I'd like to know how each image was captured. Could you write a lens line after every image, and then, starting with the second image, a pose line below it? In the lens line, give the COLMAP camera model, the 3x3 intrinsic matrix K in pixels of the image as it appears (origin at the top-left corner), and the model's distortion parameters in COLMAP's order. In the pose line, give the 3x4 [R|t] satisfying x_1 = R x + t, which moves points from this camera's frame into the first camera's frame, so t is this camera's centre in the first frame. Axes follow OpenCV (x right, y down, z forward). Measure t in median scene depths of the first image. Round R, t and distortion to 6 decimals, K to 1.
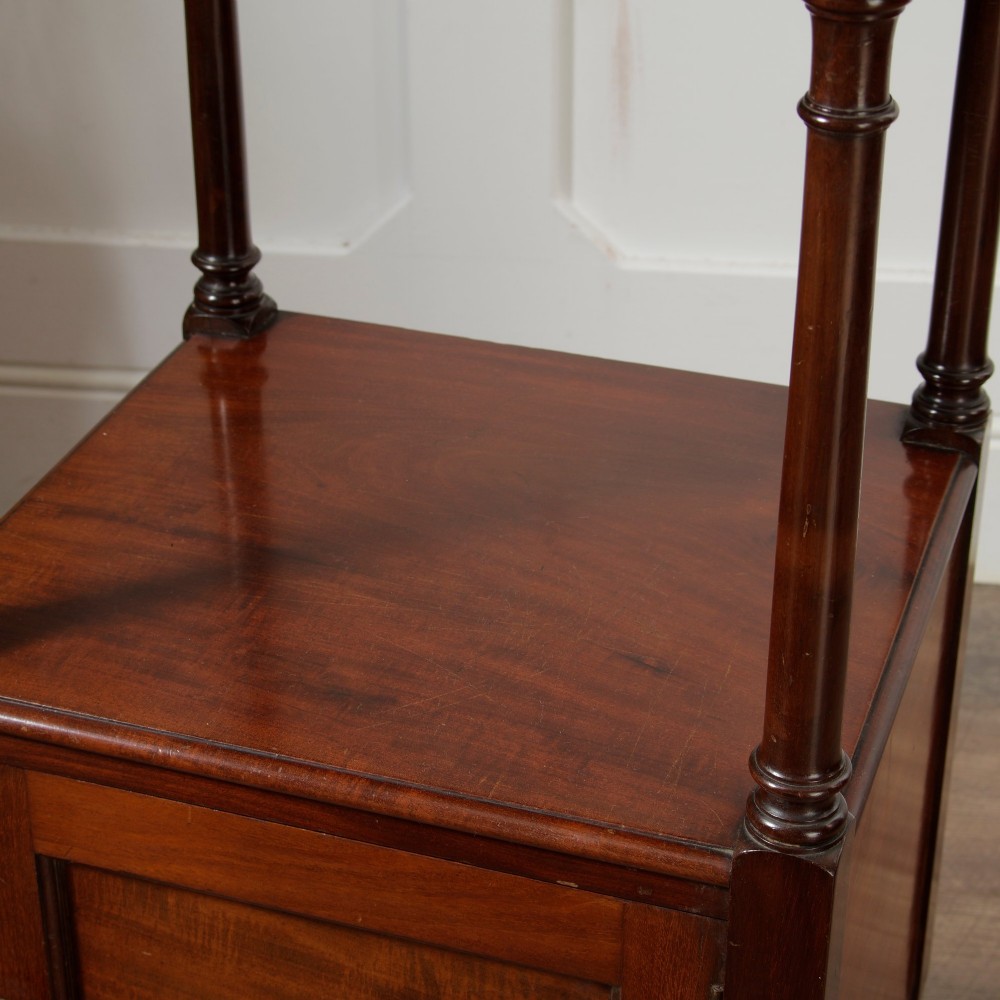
lens RADIAL K [[2414.2, 0, 351.4], [0, 2414.2, 502.7], [0, 0, 1]] dist [-0.002092, 0.112730]
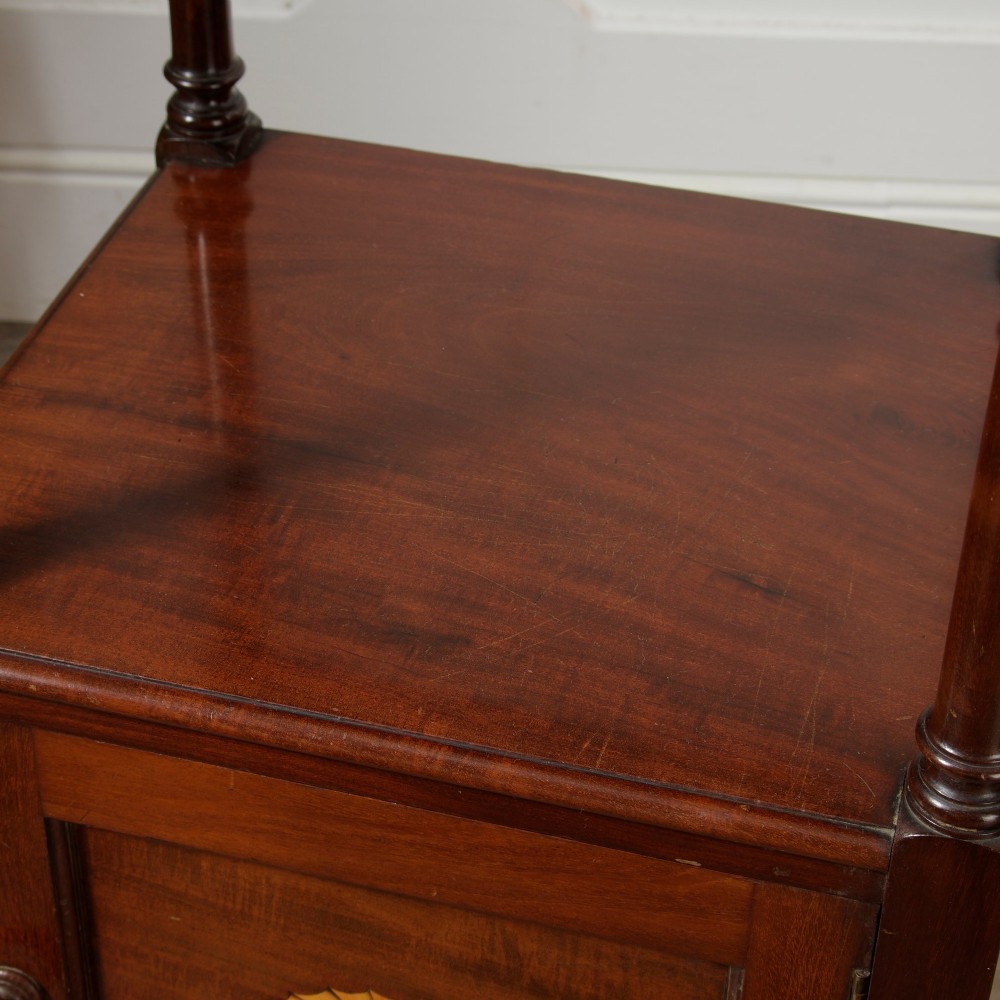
lens RADIAL K [[2414.2, 0, 351.4], [0, 2414.2, 502.7], [0, 0, 1]] dist [-0.002092, 0.112730]
pose [[0.997763, -0.032342, 0.058503, -0.069987], [0.024378, 0.990942, 0.132056, -0.078334], [-0.062244, -0.130334, 0.989514, 0.159576]]
